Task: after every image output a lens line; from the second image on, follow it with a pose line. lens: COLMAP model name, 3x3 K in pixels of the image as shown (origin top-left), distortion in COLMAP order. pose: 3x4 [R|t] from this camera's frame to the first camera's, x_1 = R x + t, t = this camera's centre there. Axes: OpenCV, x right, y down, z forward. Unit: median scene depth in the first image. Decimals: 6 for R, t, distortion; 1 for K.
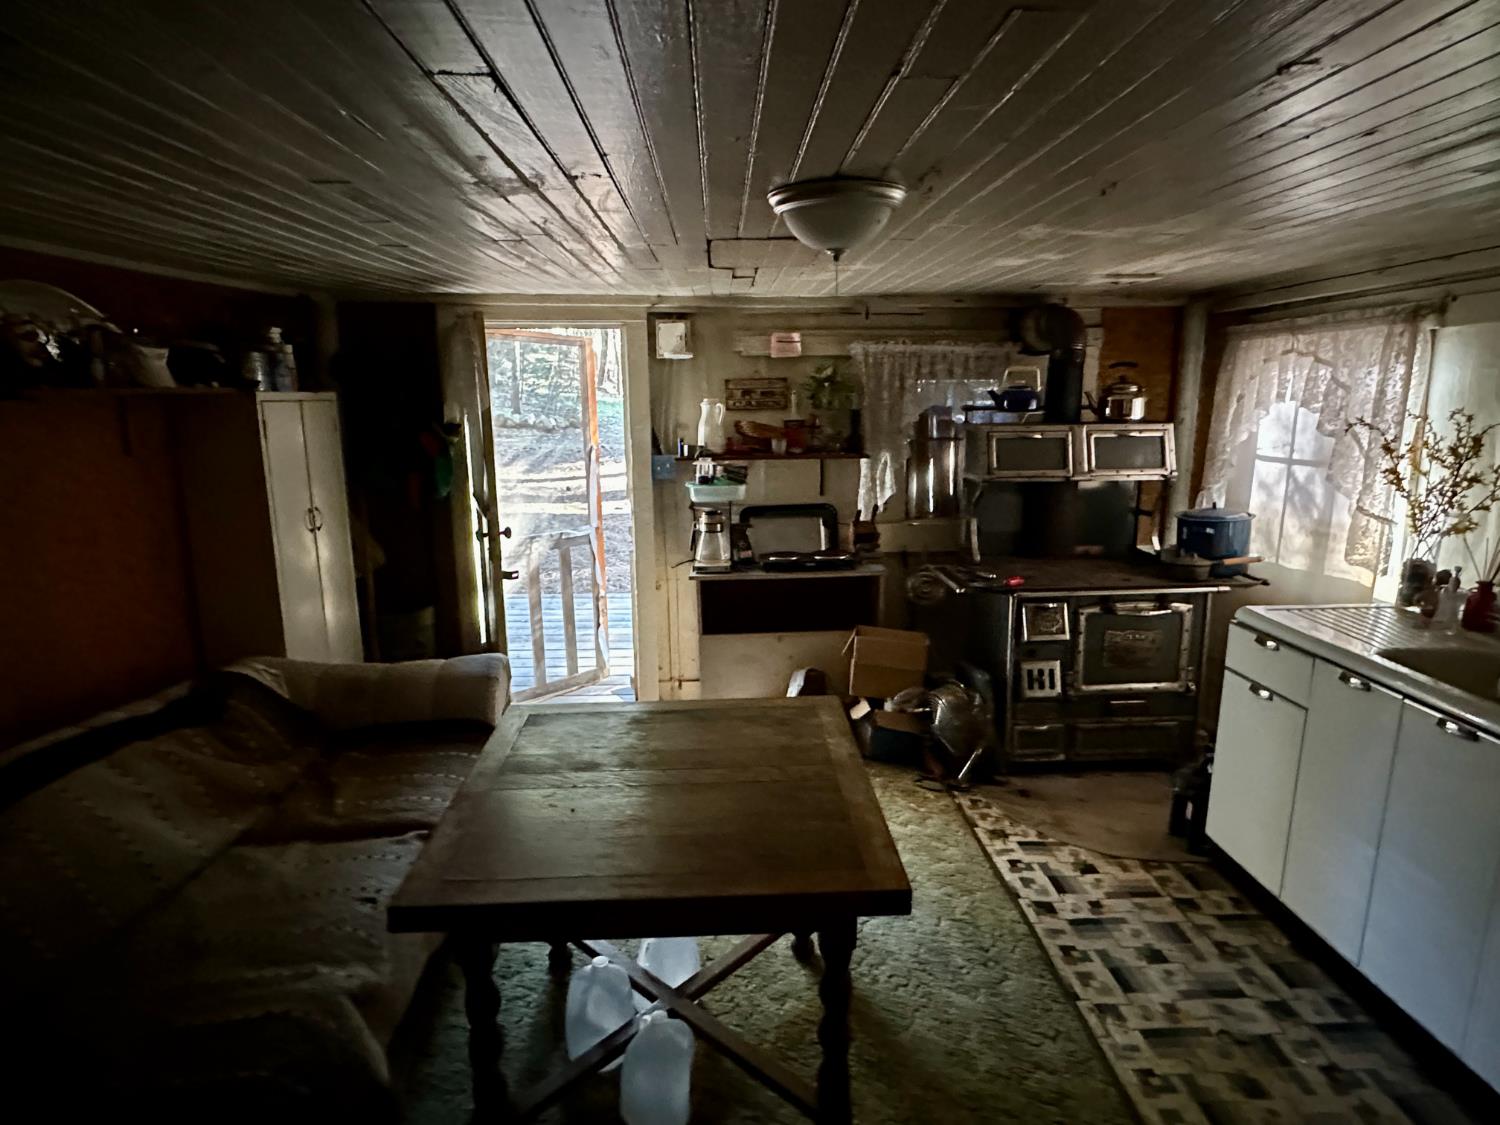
lens RADIAL K [[846.8, 0, 750.0], [0, 846.8, 562.5], [0, 0, 1]] dist [-0.003780, 0.001019]
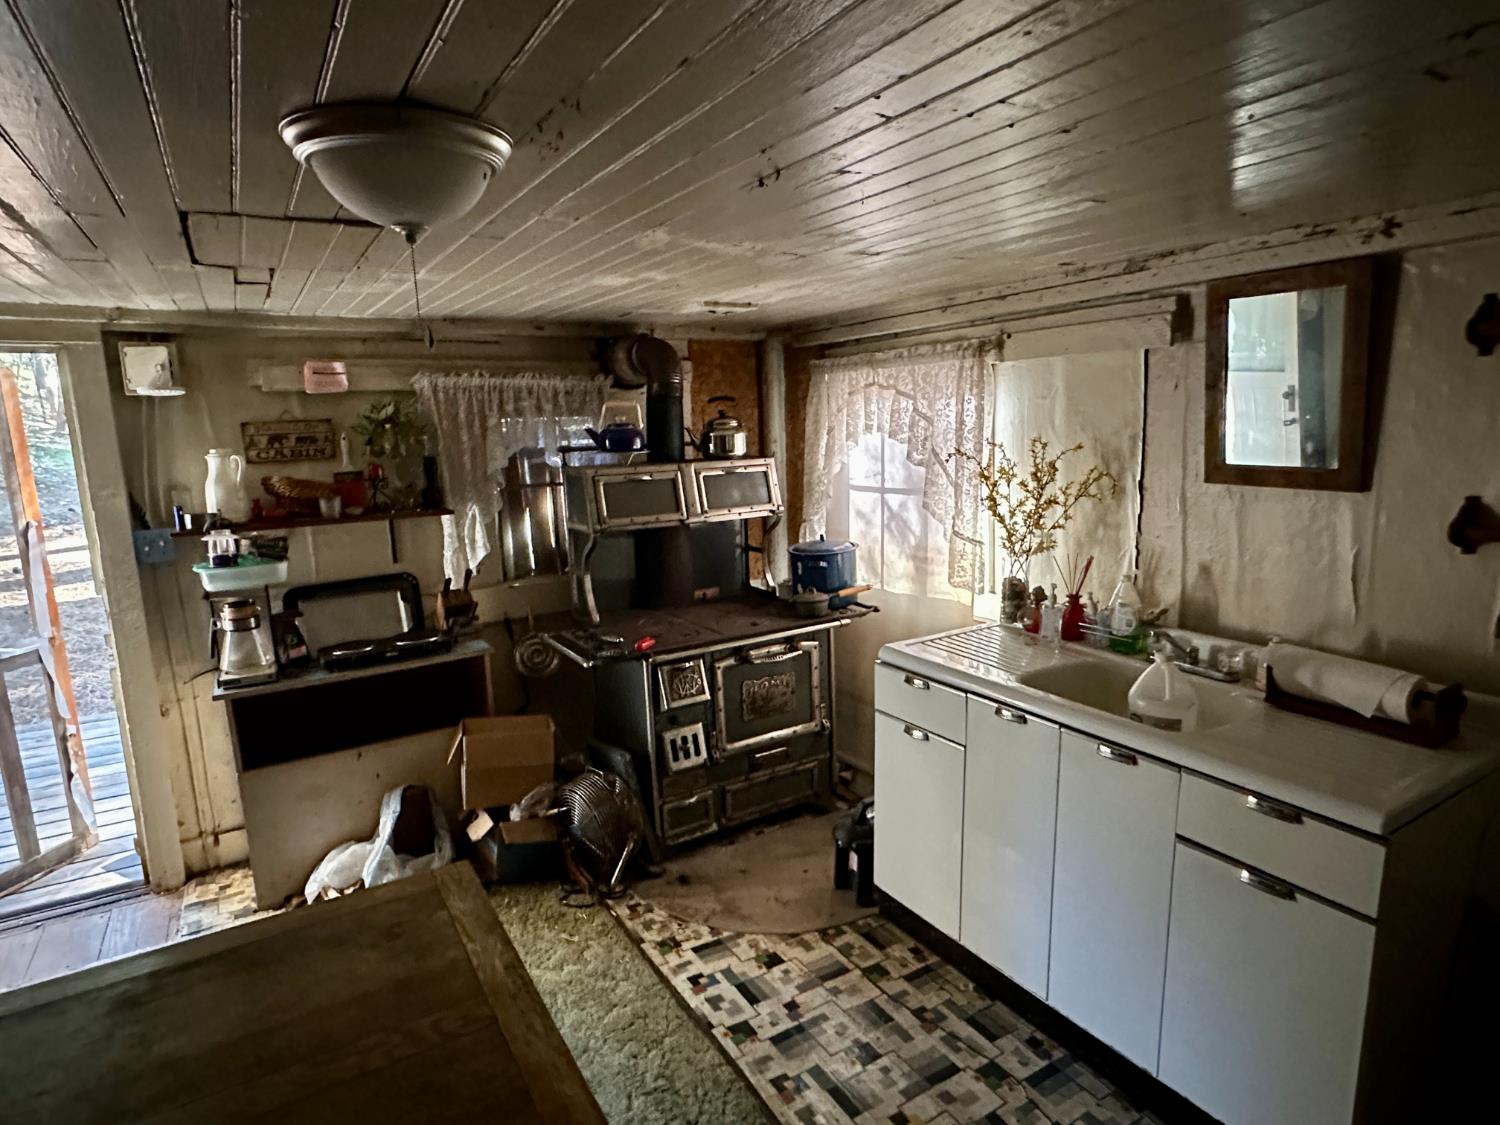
lens RADIAL K [[846.8, 0, 750.0], [0, 846.8, 562.5], [0, 0, 1]] dist [-0.003780, 0.001019]
pose [[0.875863, -0.099140, 0.472266, -0.000078], [0.117901, 0.992973, -0.010210, -0.039228], [-0.467935, 0.064623, 0.881397, 0.165018]]
